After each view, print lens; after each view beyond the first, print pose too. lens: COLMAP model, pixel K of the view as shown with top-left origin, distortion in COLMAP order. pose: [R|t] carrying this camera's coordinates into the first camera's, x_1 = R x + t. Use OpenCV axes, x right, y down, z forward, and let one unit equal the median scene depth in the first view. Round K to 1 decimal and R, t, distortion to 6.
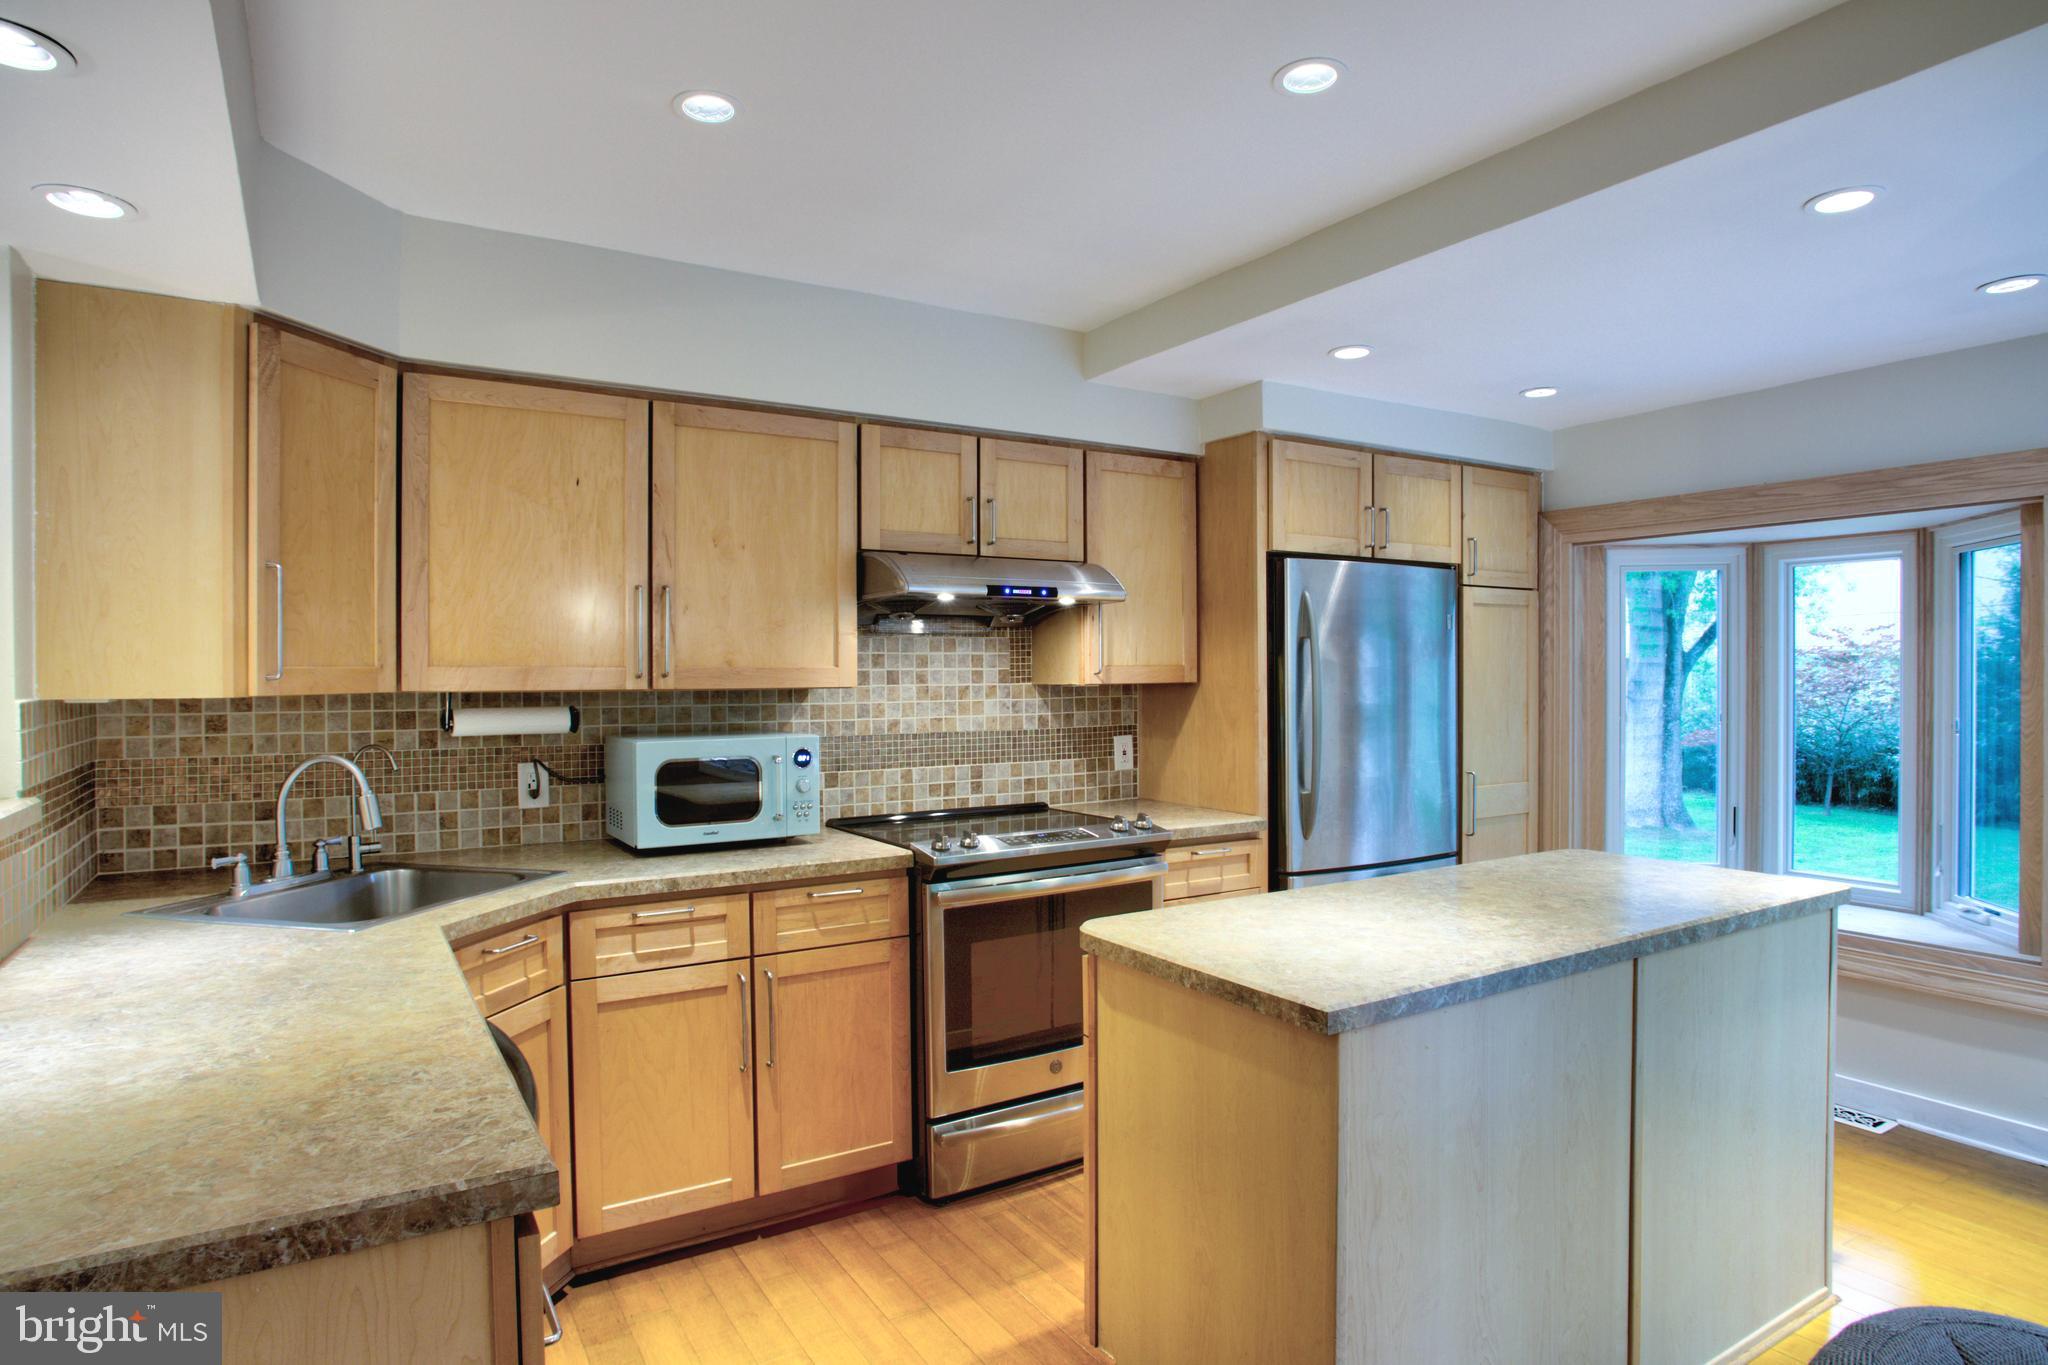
lens RADIAL K [[1142.0, 0, 1026.3], [0, 1142.0, 676.7], [0, 0, 1]] dist [-0.054033, 0.006819]
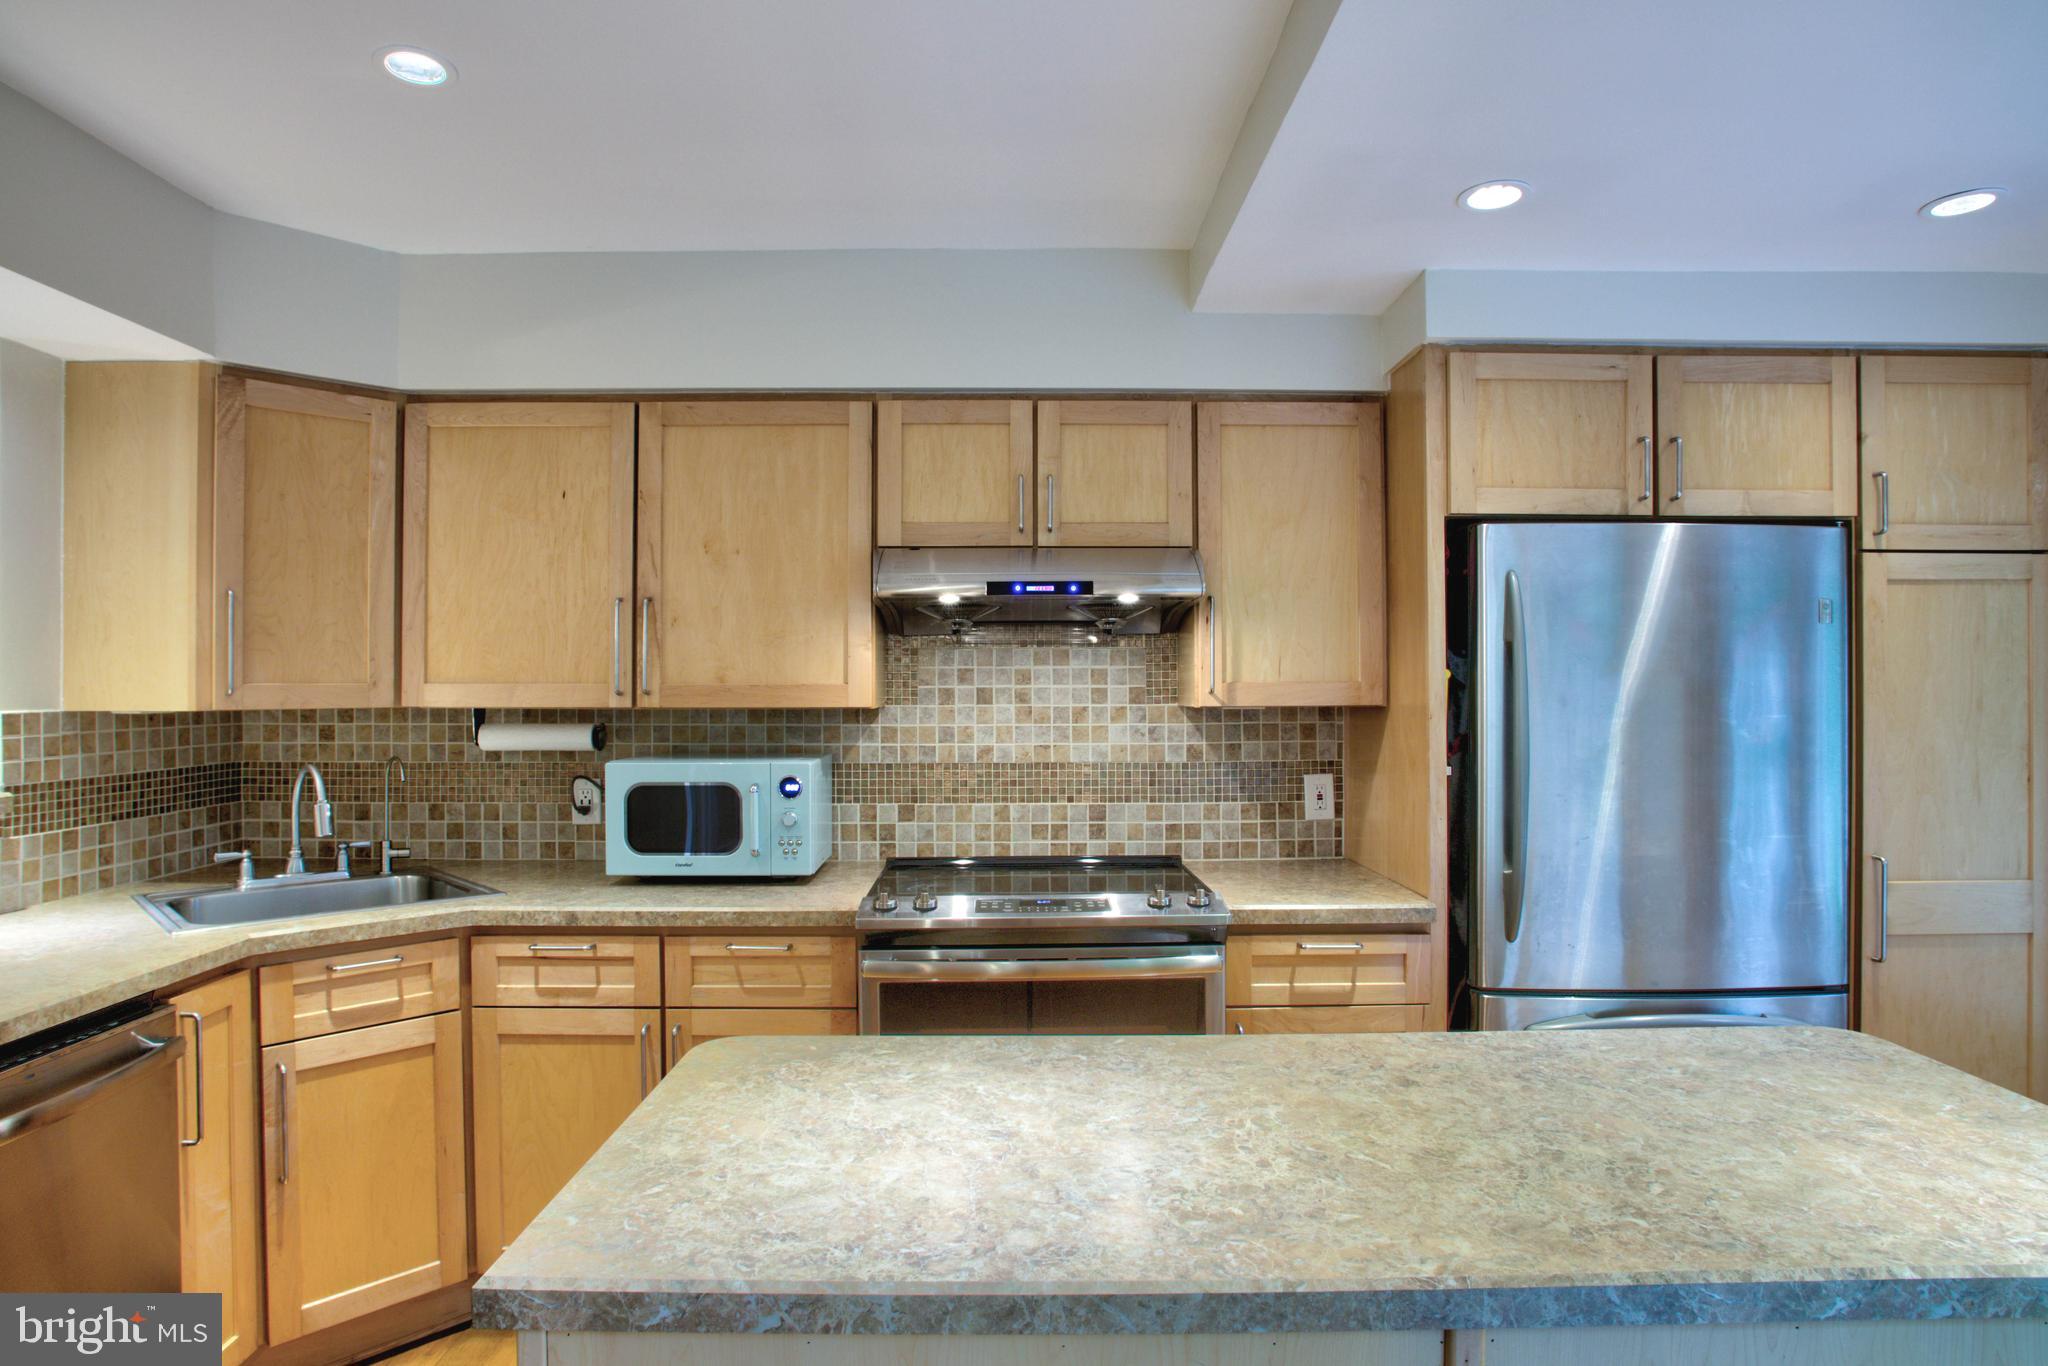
lens RADIAL K [[1142.0, 0, 1021.0], [0, 1142.0, 680.2], [0, 0, 1]] dist [-0.054033, 0.006819]
pose [[0.855821, 0.000655, -0.517272, 0.414336], [-0.004855, 0.999965, -0.006767, -0.006536], [0.517249, 0.008303, 0.855795, 0.340063]]
